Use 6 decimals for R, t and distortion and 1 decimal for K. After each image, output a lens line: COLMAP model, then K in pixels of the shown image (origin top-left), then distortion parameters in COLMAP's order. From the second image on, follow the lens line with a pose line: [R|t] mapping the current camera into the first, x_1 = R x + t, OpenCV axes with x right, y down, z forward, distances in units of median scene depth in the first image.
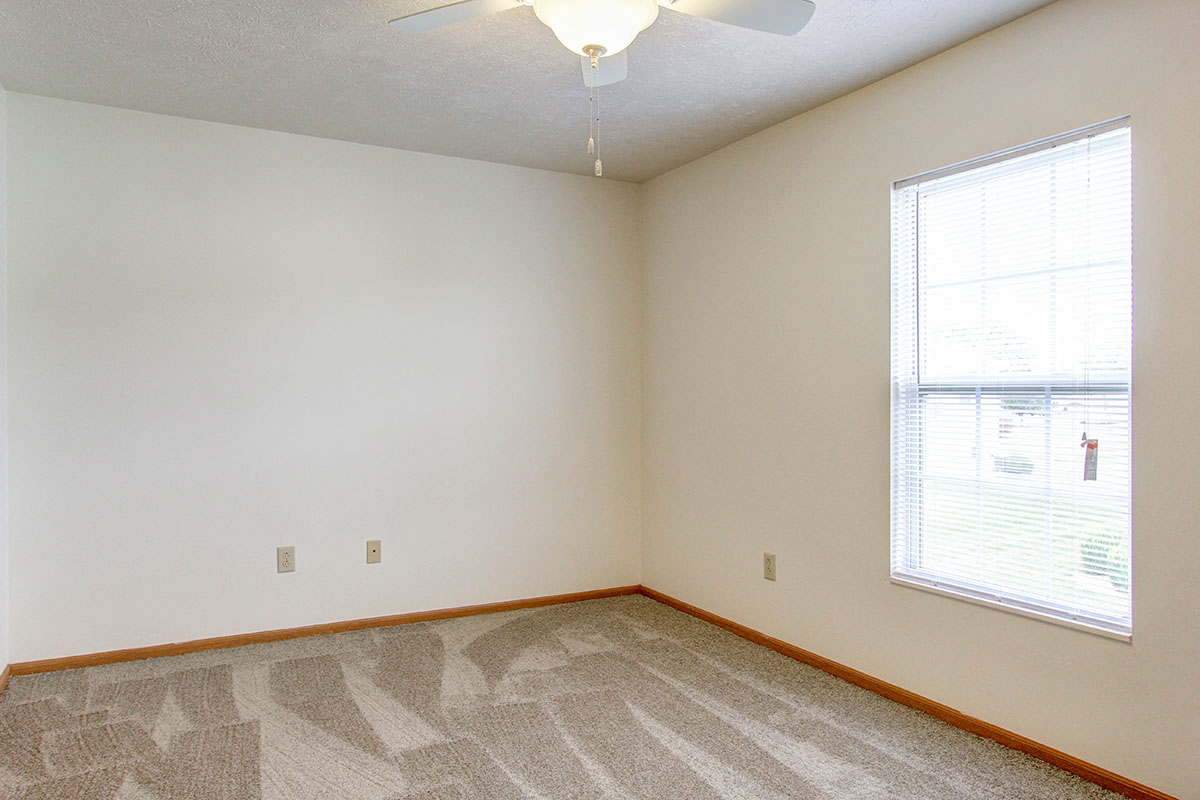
lens RADIAL K [[823.3, 0, 600.0], [0, 823.3, 400.0], [0, 0, 1]] dist [-0.026835, 0.028304]
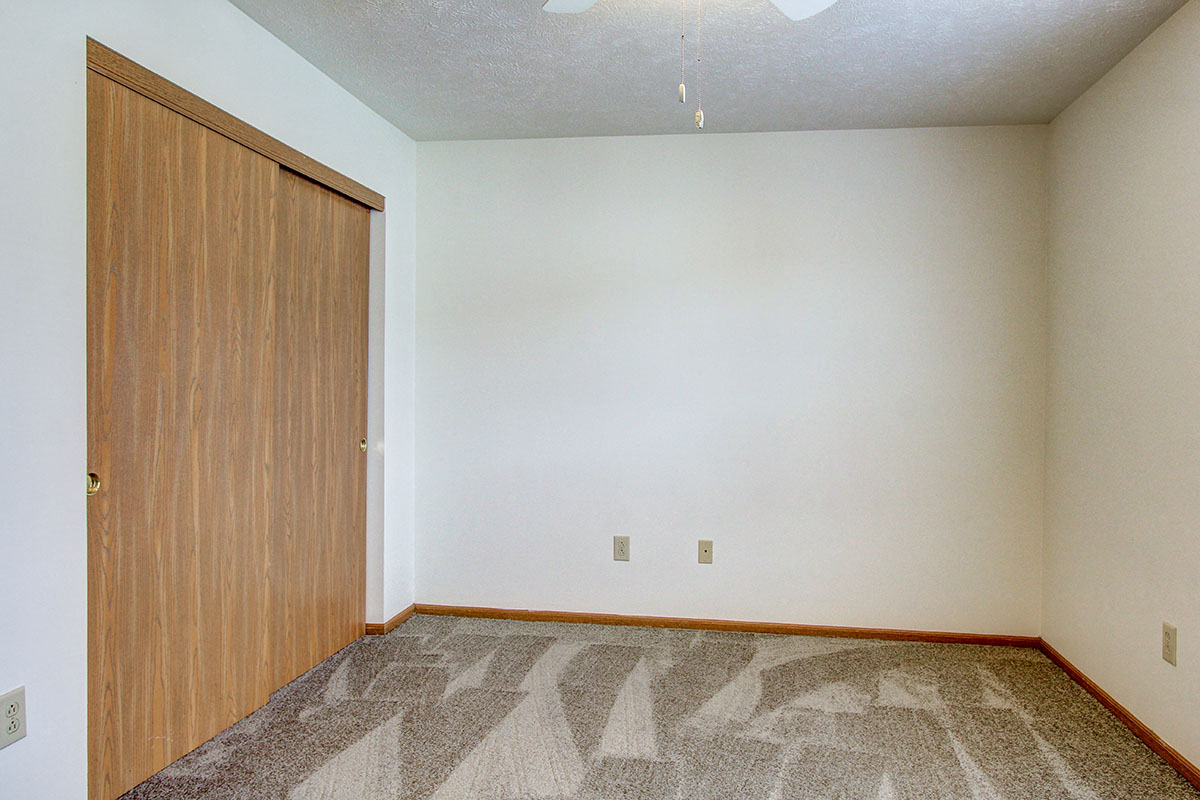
lens RADIAL K [[838.1, 0, 624.6], [0, 838.1, 399.7], [0, 0, 1]] dist [-0.029794, 0.033586]
pose [[0.793992, 0.016234, -0.607711, 0.284097], [-0.015381, 0.999860, 0.006614, -0.000604], [0.607733, 0.004095, 0.794131, 0.173498]]
